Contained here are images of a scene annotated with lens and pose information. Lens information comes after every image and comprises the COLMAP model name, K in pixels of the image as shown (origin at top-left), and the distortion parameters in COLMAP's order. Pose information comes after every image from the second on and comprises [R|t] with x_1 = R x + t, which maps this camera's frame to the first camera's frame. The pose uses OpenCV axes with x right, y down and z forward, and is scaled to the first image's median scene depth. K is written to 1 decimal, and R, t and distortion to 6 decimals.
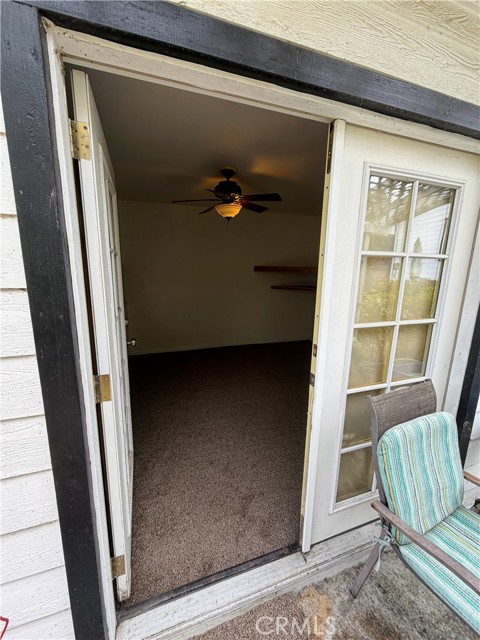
lens RADIAL K [[254.5, 0, 240.2], [0, 254.5, 317.8], [0, 0, 1]] dist [0.001268, 0.000017]
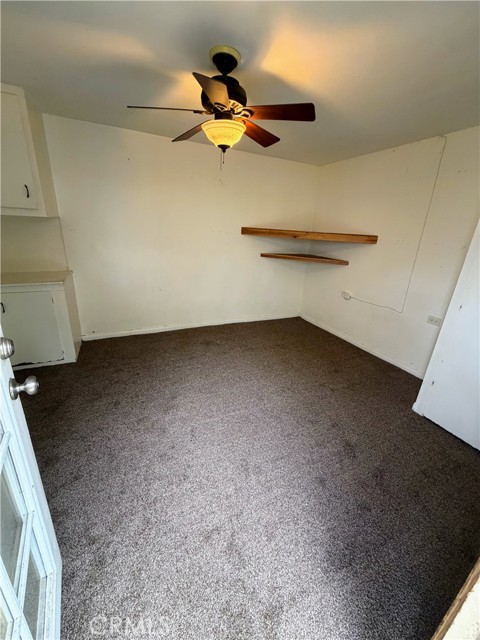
lens RADIAL K [[254.5, 0, 240.2], [0, 254.5, 317.8], [0, 0, 1]] dist [0.001268, 0.000017]
pose [[0.992719, 0.000403, 0.120454, -0.081383], [-0.017685, 0.989645, 0.142441, -0.065474], [-0.119149, -0.143534, 0.982447, 0.319028]]
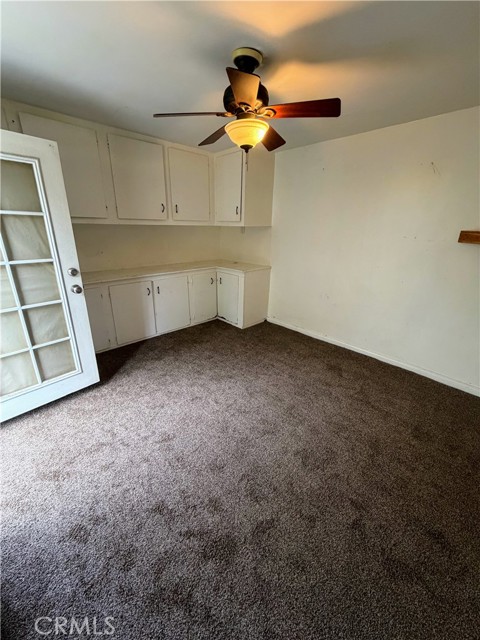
lens RADIAL K [[254.5, 0, 240.2], [0, 254.5, 317.8], [0, 0, 1]] dist [0.001268, 0.000017]
pose [[0.427874, 0.306003, -0.850462, 0.608256], [-0.197603, 0.949853, 0.242348, -0.140626], [0.881973, 0.064359, 0.466884, 0.721054]]
